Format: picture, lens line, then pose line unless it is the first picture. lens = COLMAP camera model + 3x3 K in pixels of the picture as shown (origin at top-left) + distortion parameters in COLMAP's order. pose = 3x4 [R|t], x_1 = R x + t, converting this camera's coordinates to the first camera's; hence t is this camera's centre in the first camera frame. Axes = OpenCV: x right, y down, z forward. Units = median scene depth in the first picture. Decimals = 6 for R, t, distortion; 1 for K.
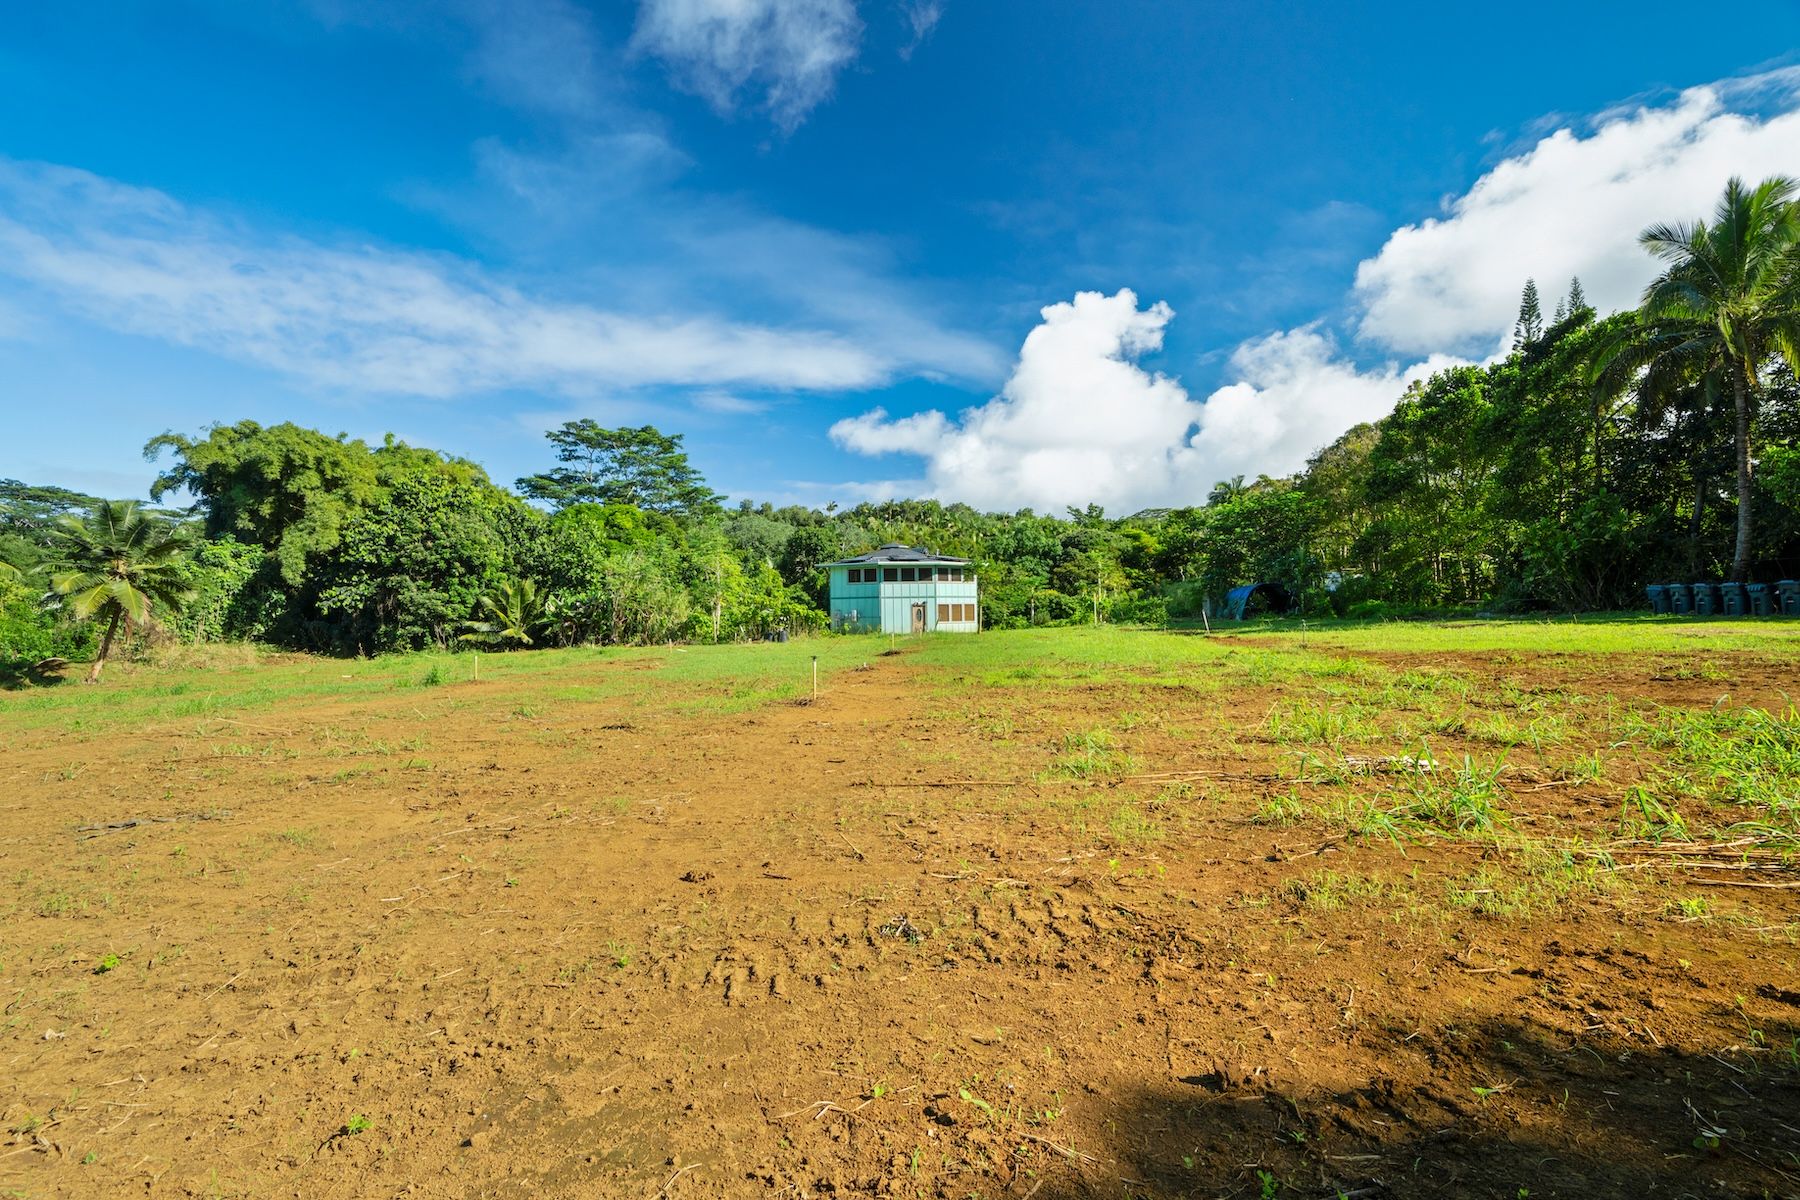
lens RADIAL K [[856.8, 0, 896.8], [0, 856.8, 614.2], [0, 0, 1]] dist [-0.064542, 0.031375]
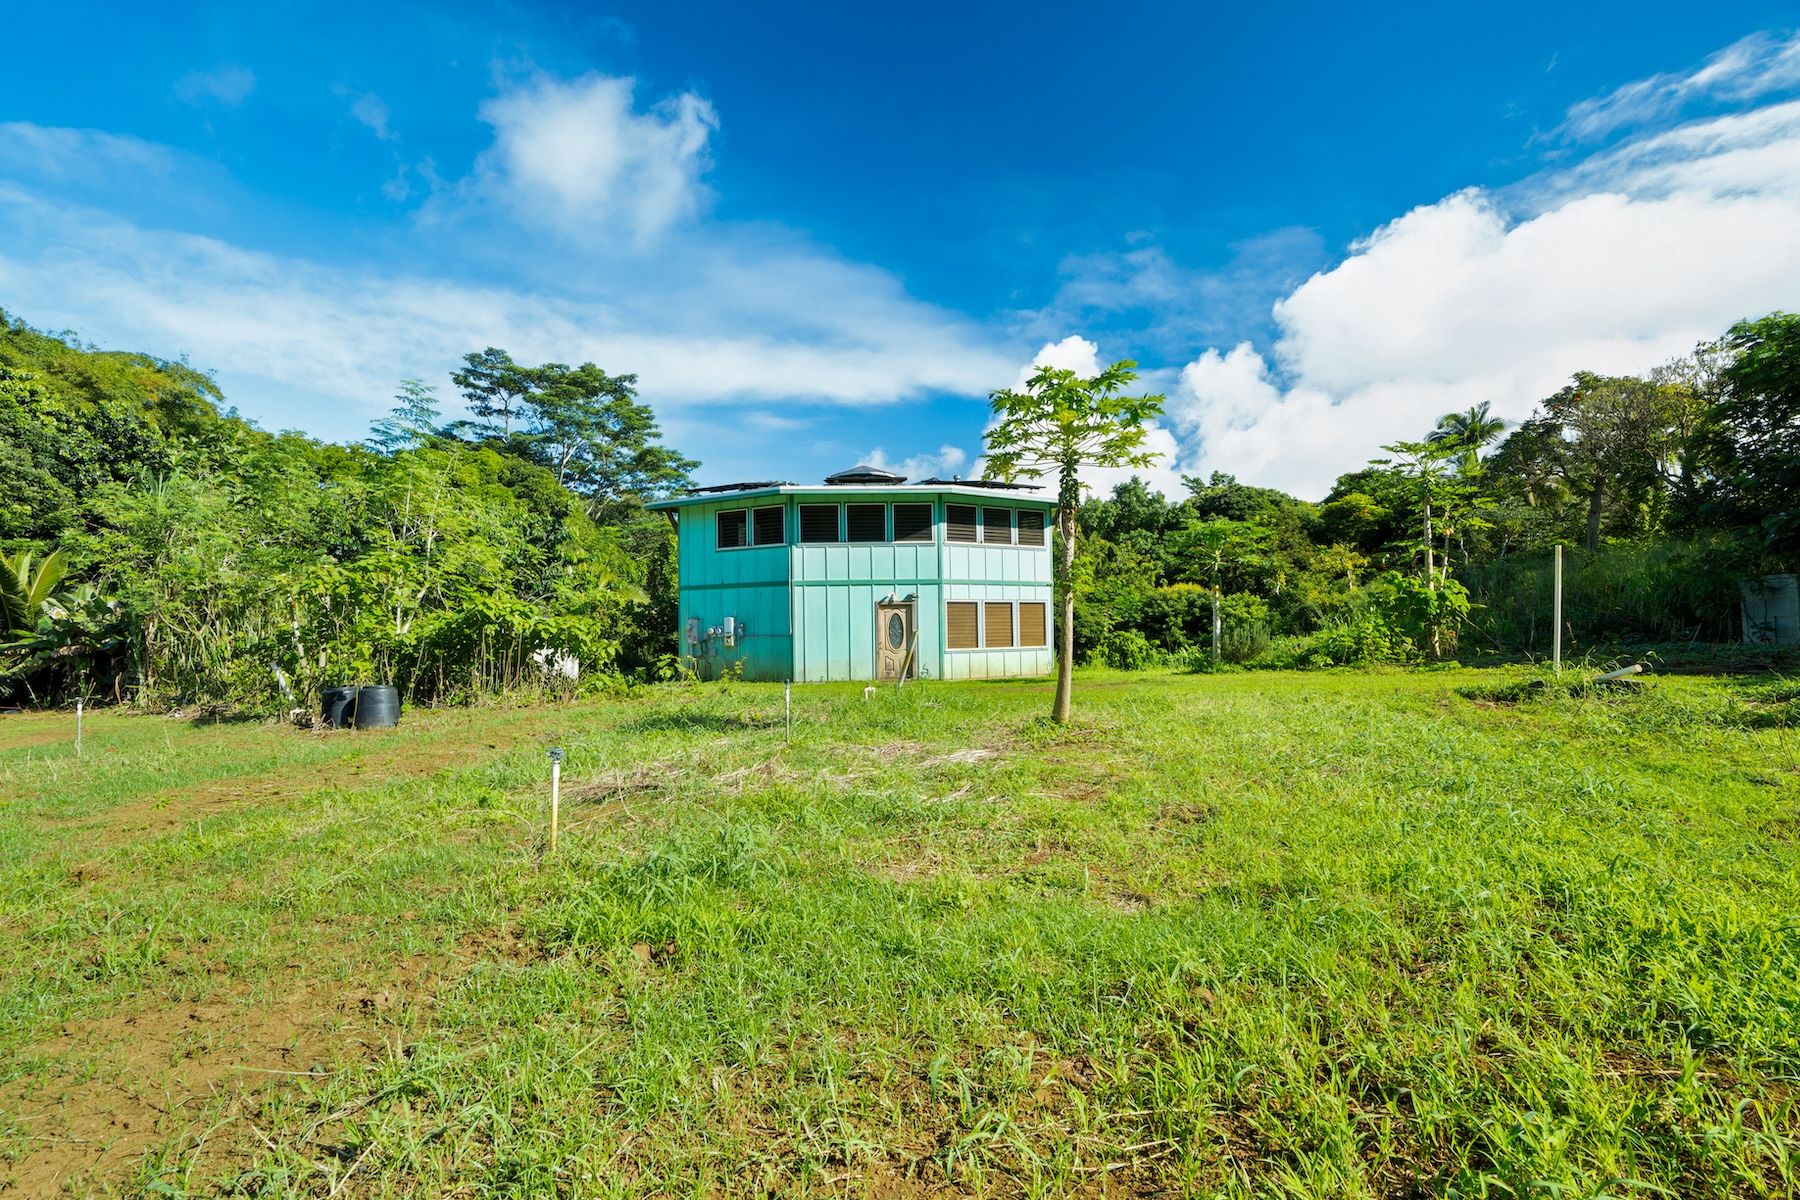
lens RADIAL K [[856.8, 0, 896.8], [0, 856.8, 614.2], [0, 0, 1]] dist [-0.064542, 0.031375]
pose [[0.995864, 0.000011, -0.090859, 0.059499], [-0.001200, 0.999914, -0.013038, -0.001318], [0.090851, 0.013093, 0.995778, 0.617656]]
